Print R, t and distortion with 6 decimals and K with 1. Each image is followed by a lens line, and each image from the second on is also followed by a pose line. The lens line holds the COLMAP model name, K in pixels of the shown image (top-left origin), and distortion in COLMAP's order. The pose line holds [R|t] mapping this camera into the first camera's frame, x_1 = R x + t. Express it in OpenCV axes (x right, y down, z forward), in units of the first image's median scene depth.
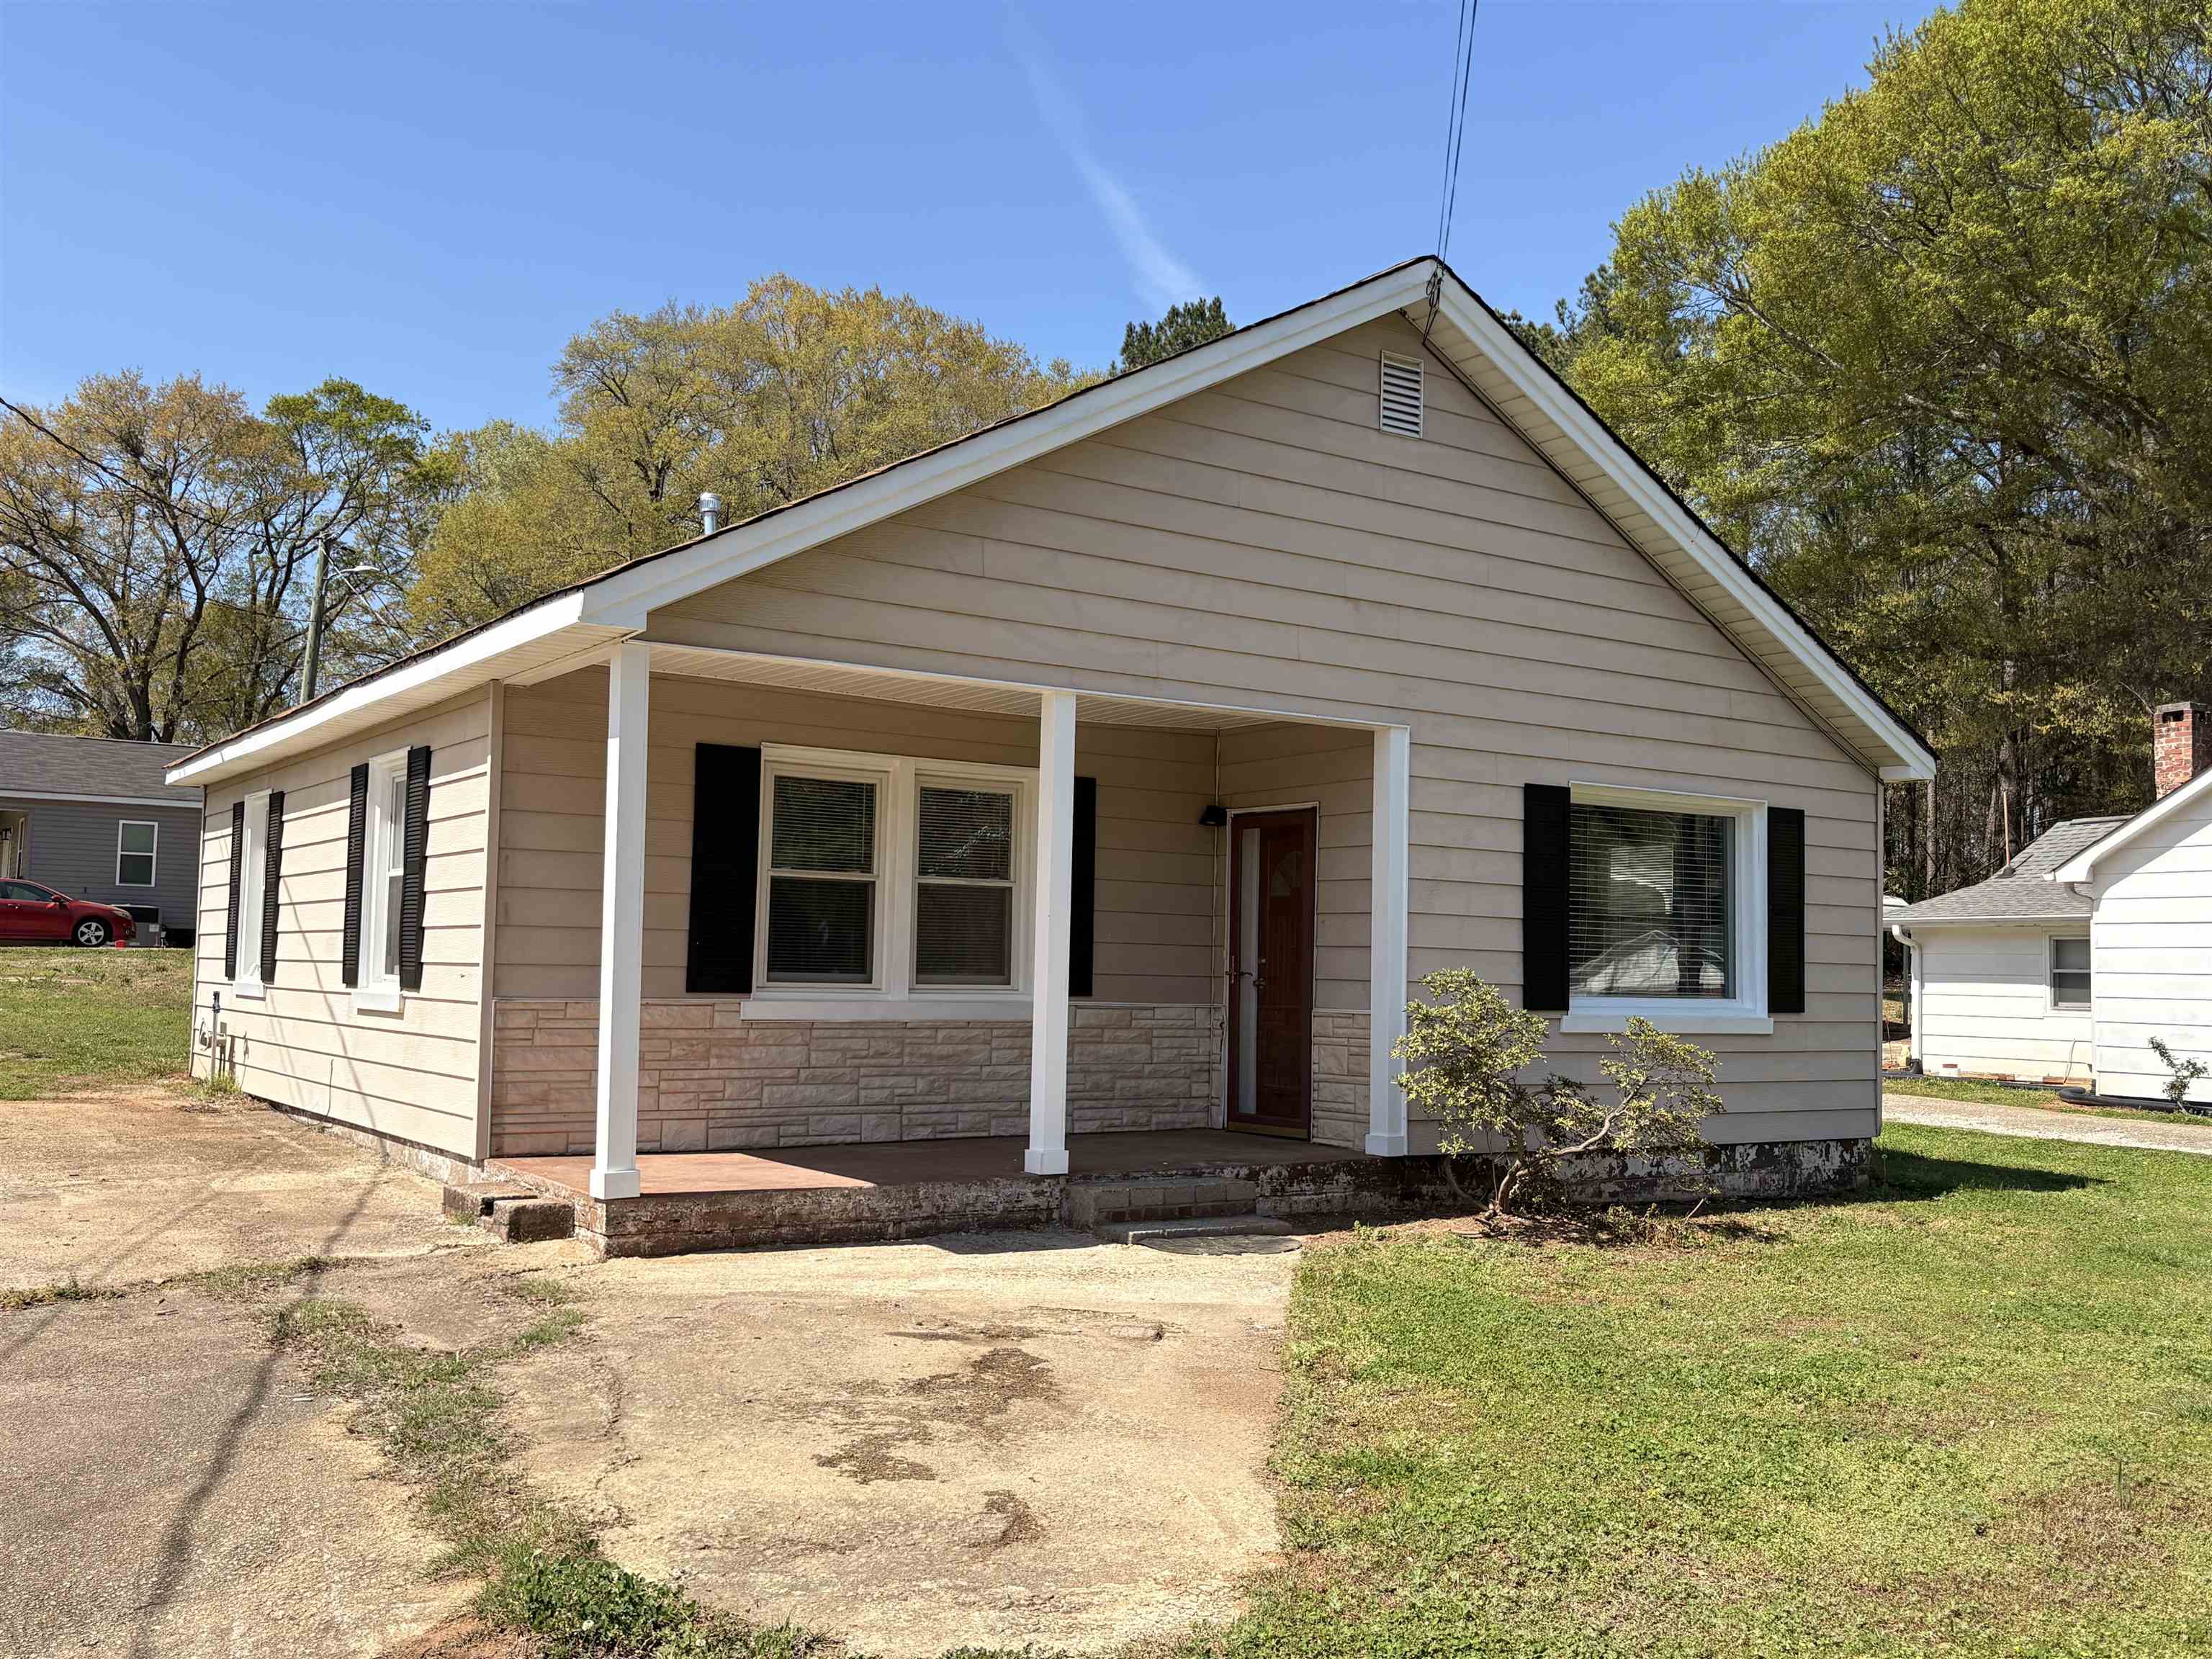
lens RADIAL K [[1959.4, 0, 1106.2], [0, 1959.4, 829.8], [0, 0, 1]] dist [0.064772, -0.029493]
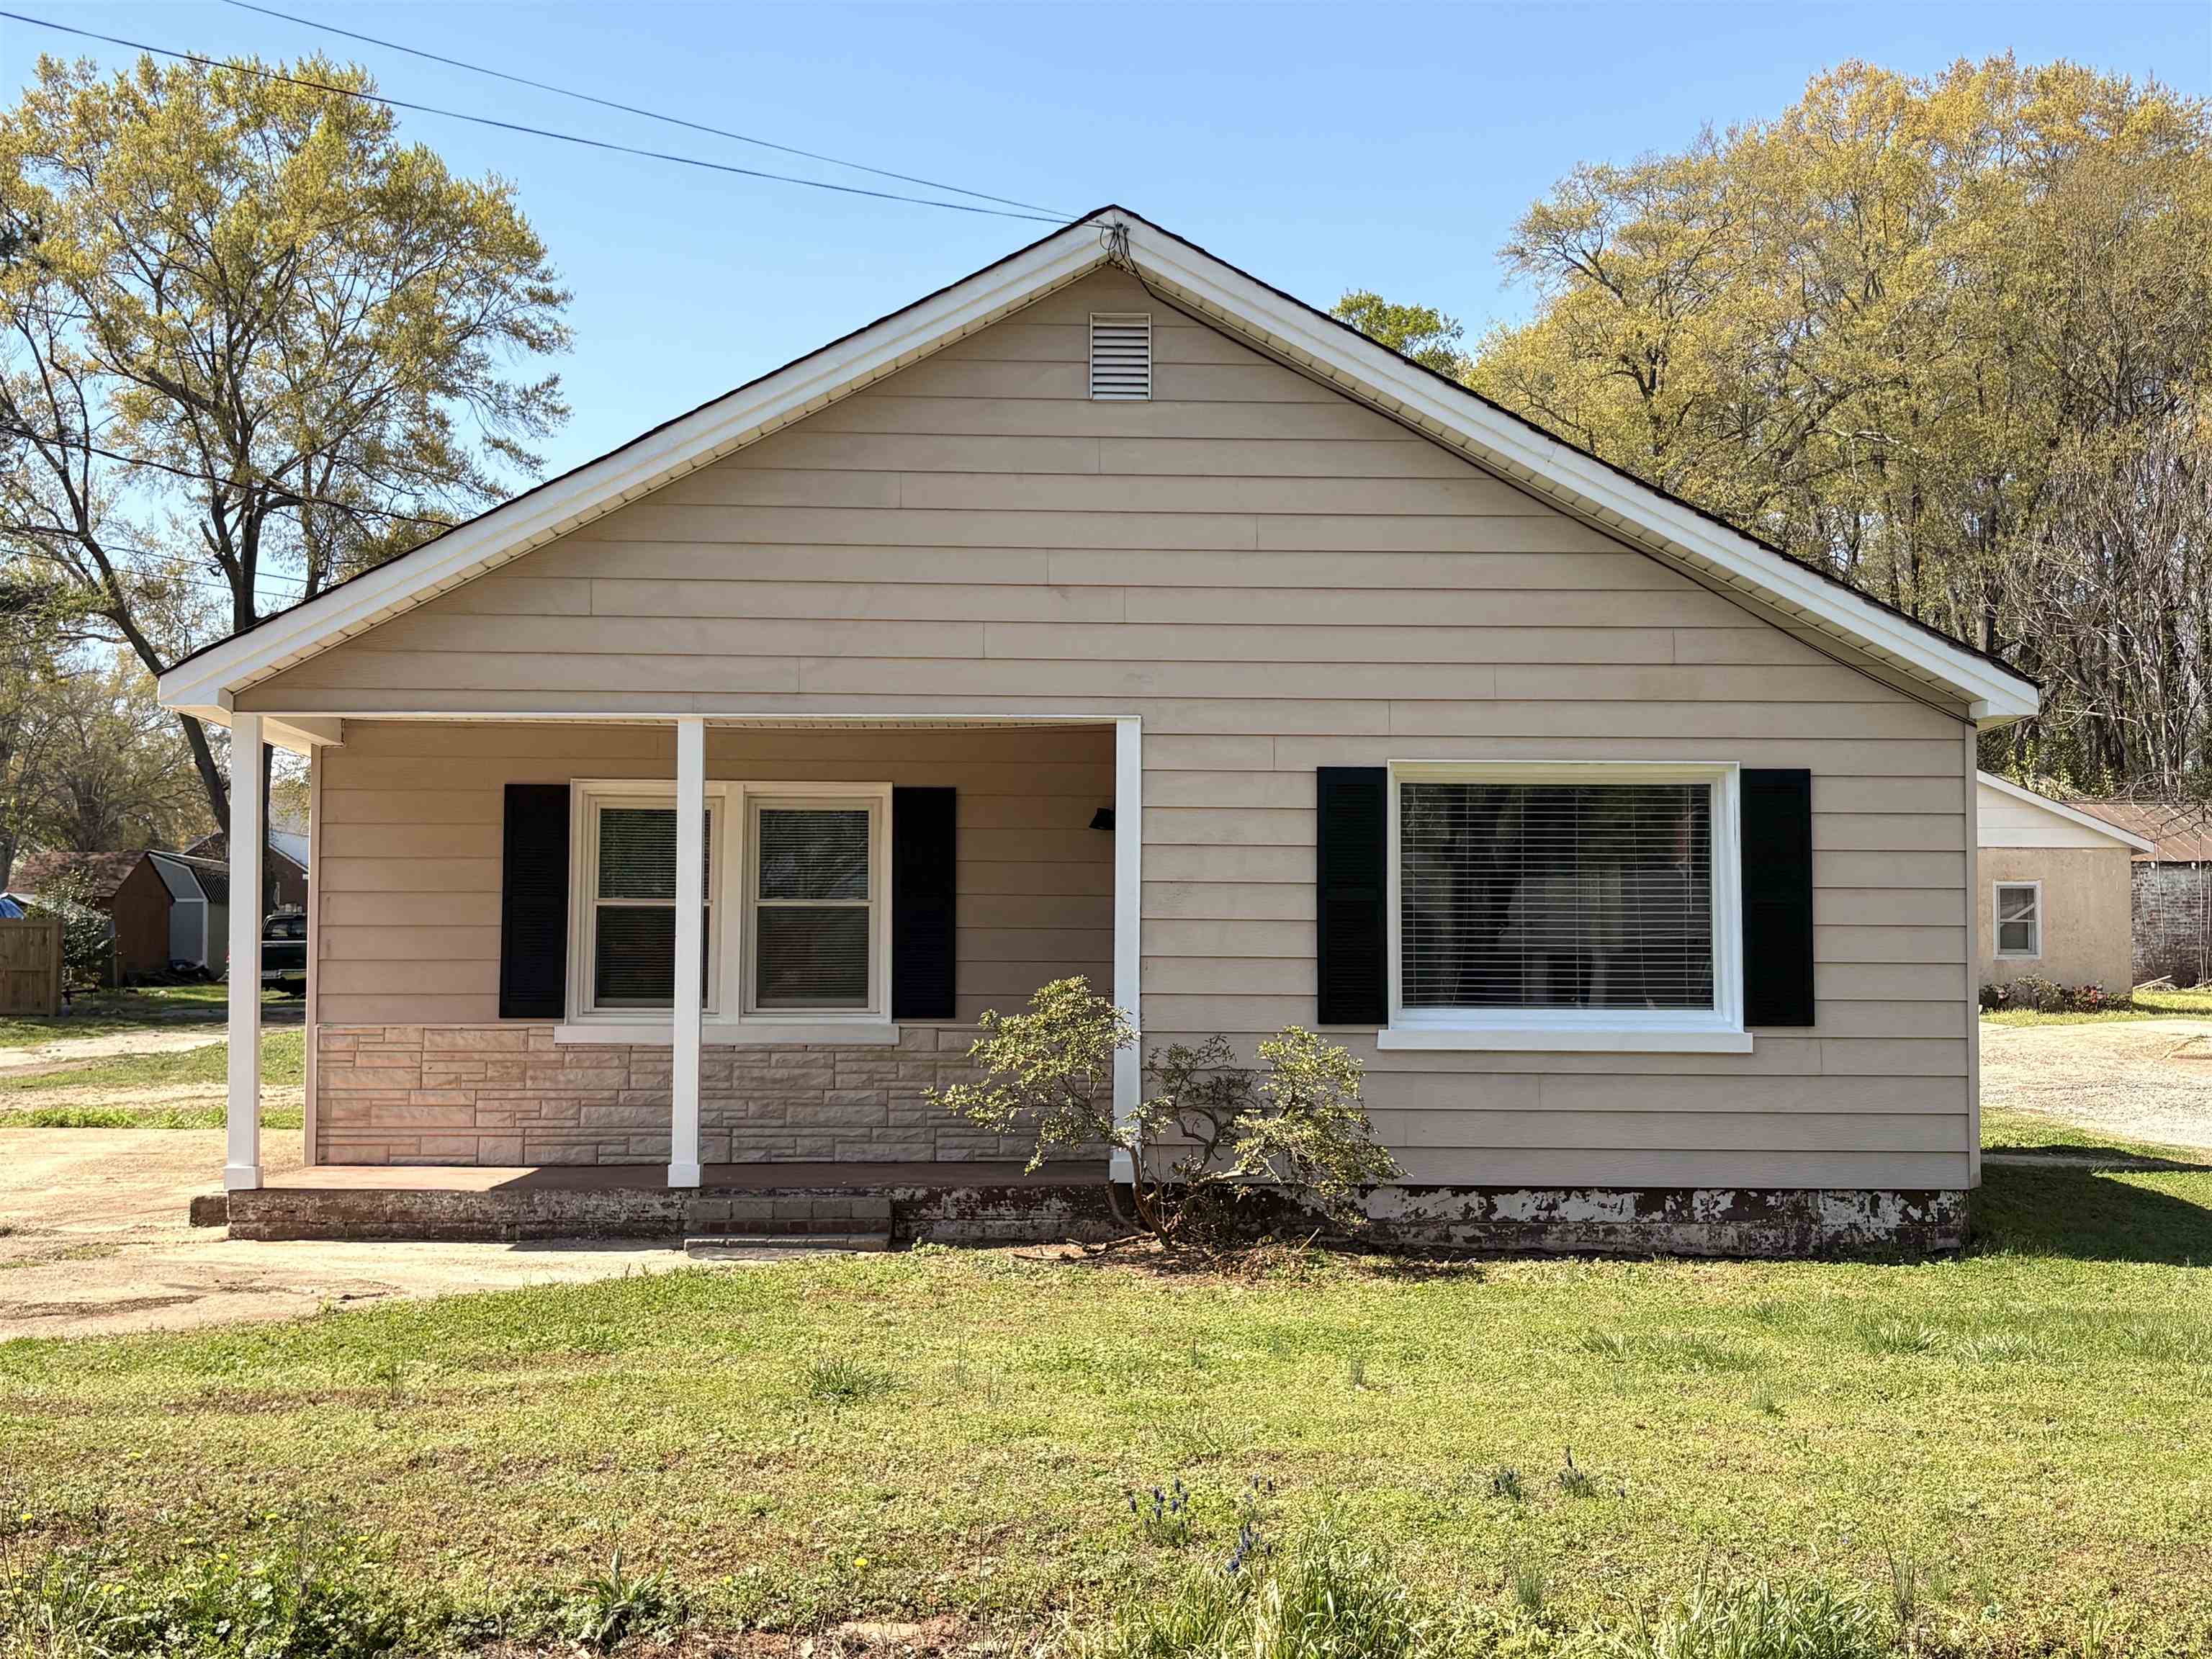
lens RADIAL K [[2727.6, 0, 1105.7], [0, 2727.6, 821.2], [0, 0, 1]] dist [0.082666, 0.000000]
pose [[0.853705, -0.053131, -0.518039, 0.810860], [0.051544, 0.998518, -0.017468, 0.018117], [0.518199, -0.011790, 0.855179, -0.098771]]
